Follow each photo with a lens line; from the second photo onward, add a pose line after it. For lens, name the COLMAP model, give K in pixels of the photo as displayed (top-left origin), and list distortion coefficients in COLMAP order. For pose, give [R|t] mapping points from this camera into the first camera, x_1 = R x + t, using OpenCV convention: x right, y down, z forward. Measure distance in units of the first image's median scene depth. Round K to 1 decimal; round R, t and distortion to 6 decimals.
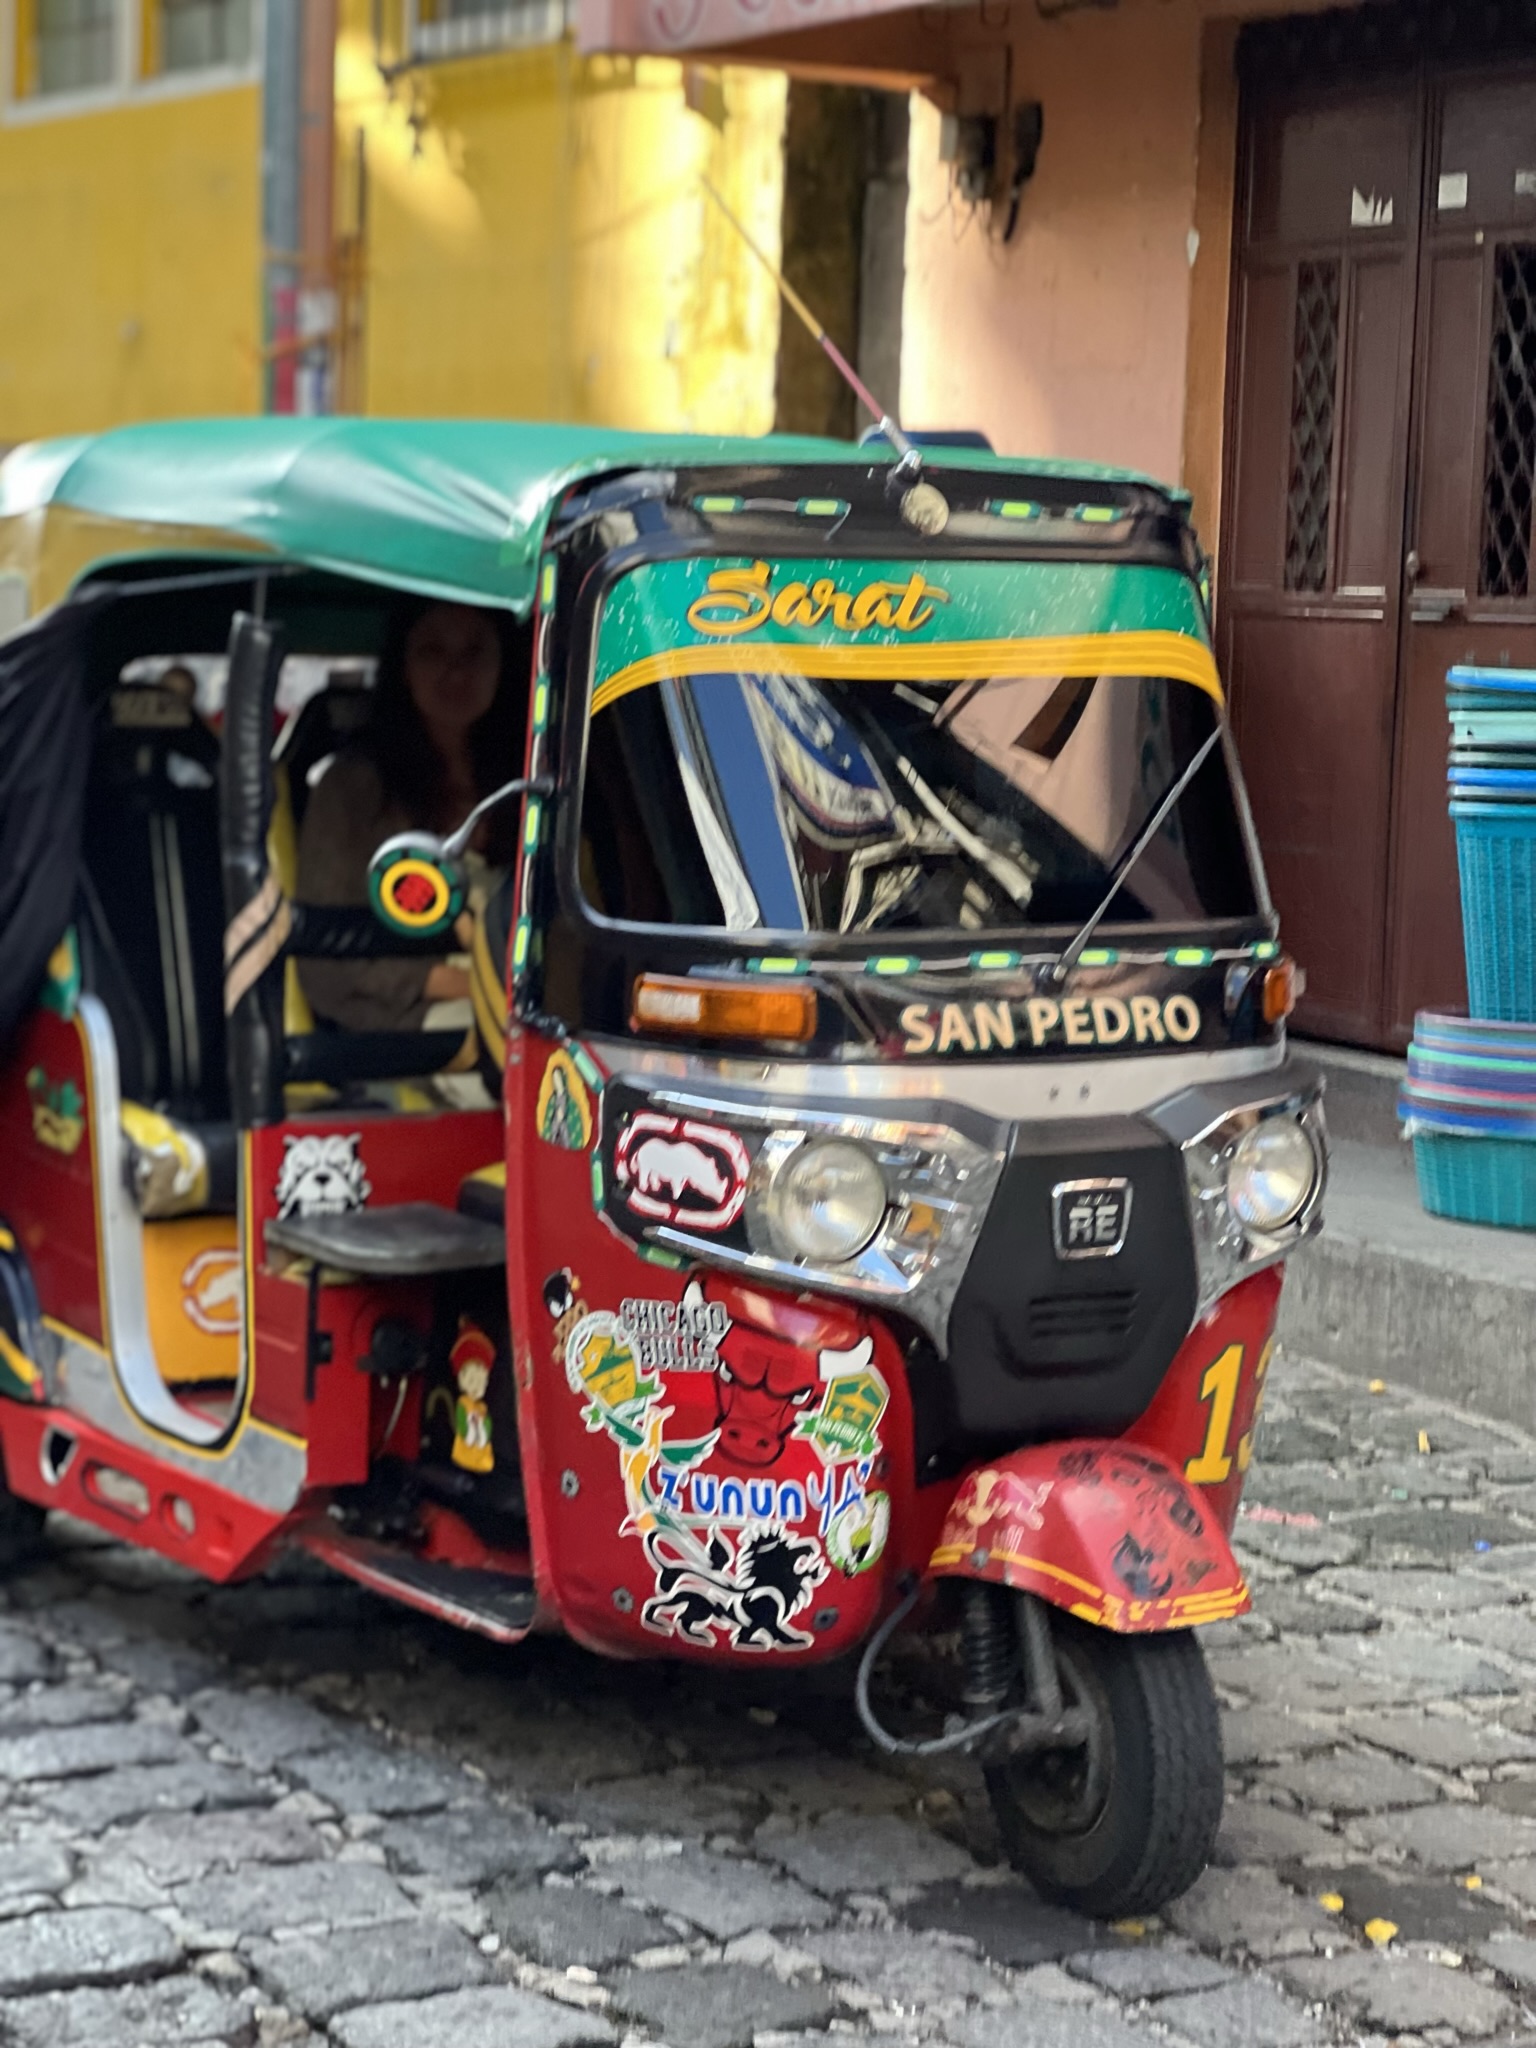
lens RADIAL K [[4513.6, 0, 775.8], [0, 4513.6, 1026.3], [0, 0, 1]] dist [0.226297, 0.000000]
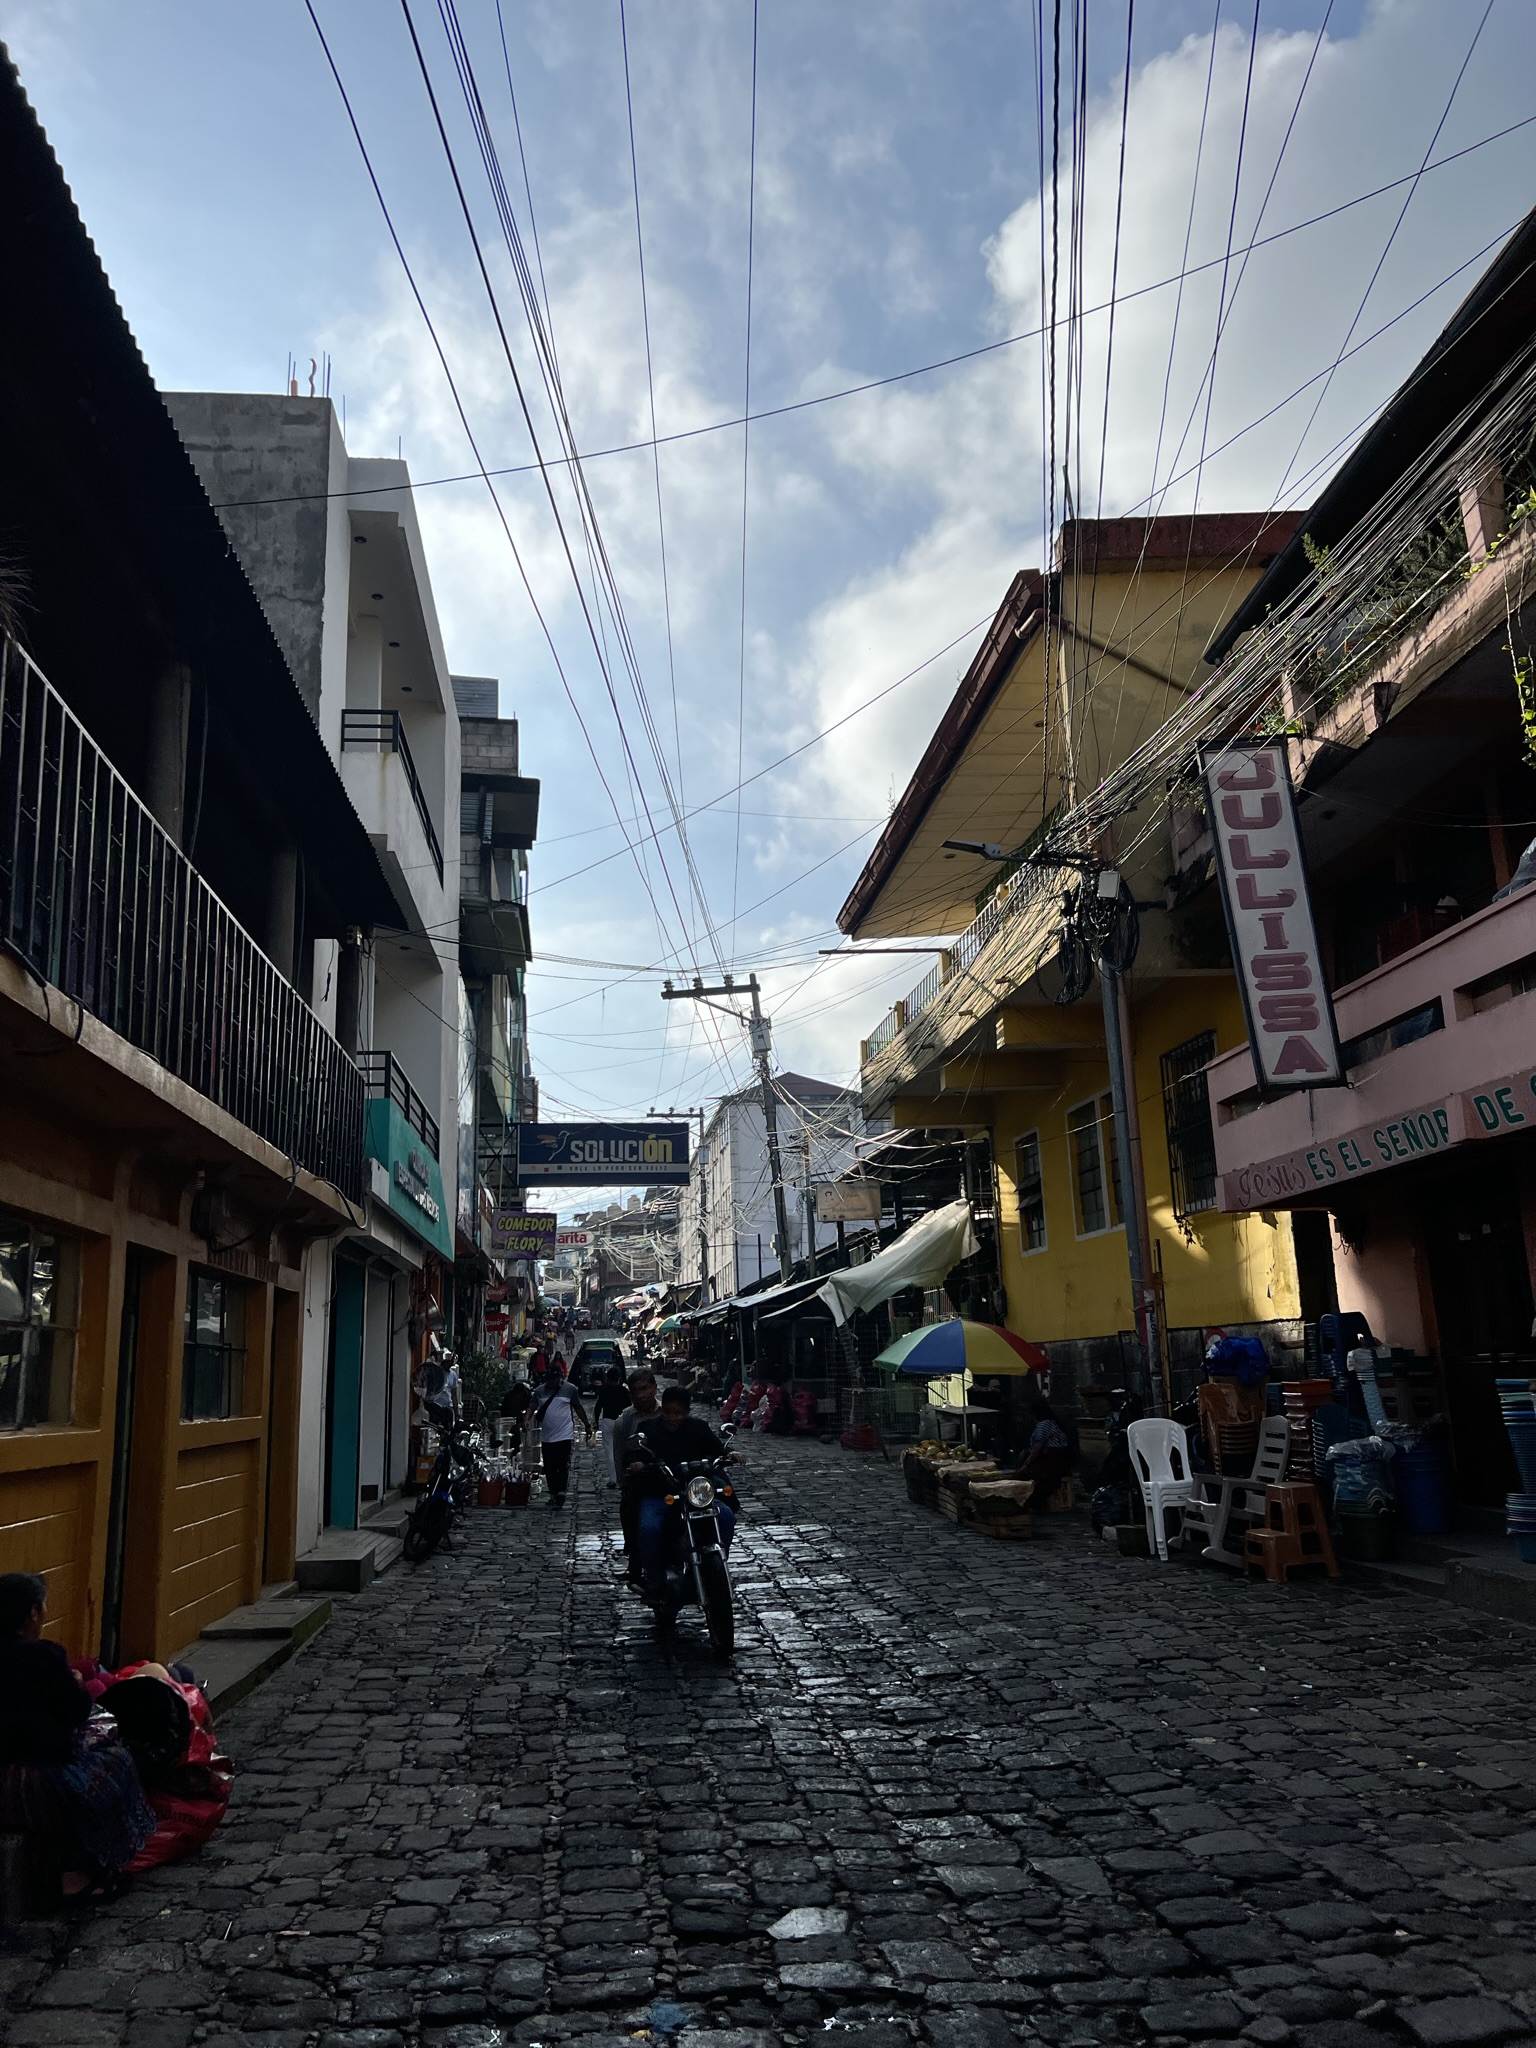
lens RADIAL K [[1560.6, 0, 764.3], [0, 1560.6, 1027.5], [0, 0, 1]] dist [-0.007153, -0.028022]
pose [[0.915424, -0.157293, -0.370482, 0.115695], [0.033461, 0.947030, -0.319397, 0.017096], [0.401097, 0.279987, 0.872198, -0.212315]]
